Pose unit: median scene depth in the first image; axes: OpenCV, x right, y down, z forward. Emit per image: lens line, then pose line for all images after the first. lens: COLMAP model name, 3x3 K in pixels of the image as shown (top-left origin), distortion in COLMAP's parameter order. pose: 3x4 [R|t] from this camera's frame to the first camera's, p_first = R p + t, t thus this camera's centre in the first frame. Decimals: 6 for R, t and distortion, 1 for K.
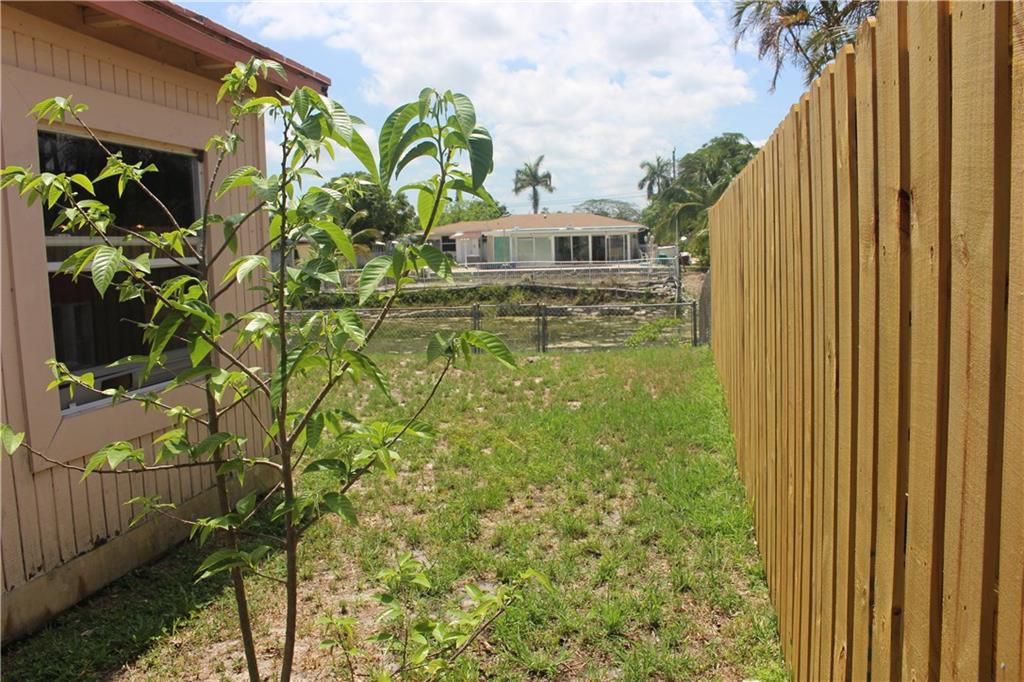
lens RADIAL K [[836.1, 0, 512.0], [0, 836.1, 341.0], [0, 0, 1]] dist [-0.163387, 0.088514]
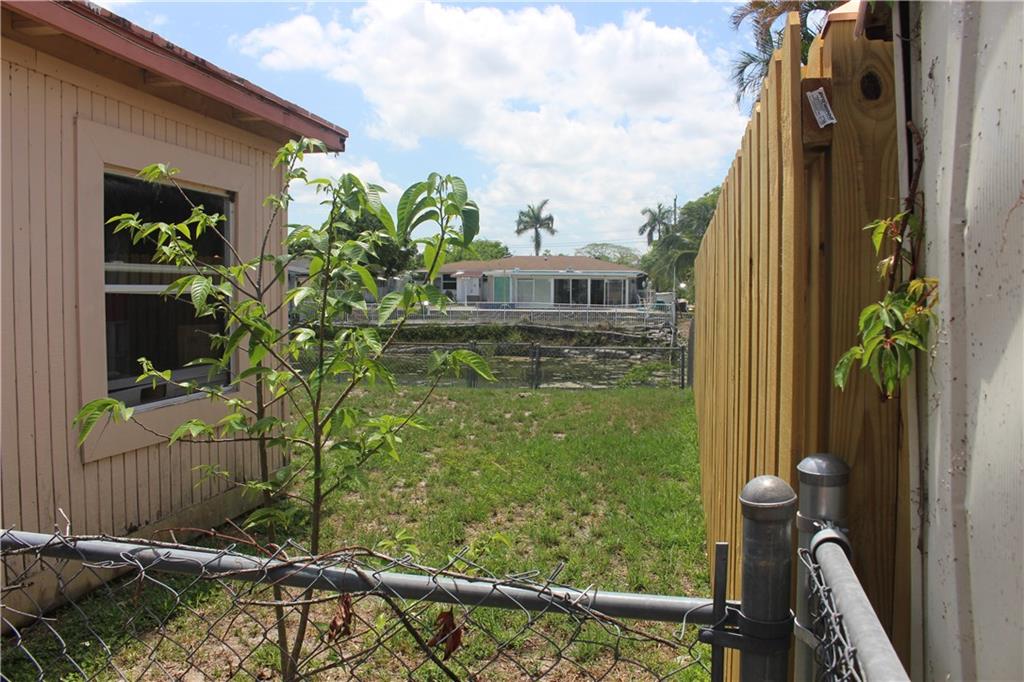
lens RADIAL K [[836.1, 0, 512.0], [0, 836.1, 341.0], [0, 0, 1]] dist [-0.163387, 0.088514]
pose [[0.999291, 0.037619, 0.001668, 0.012658], [-0.037495, 0.998132, -0.048242, 0.013623], [-0.003479, 0.048146, 0.998834, -0.129930]]
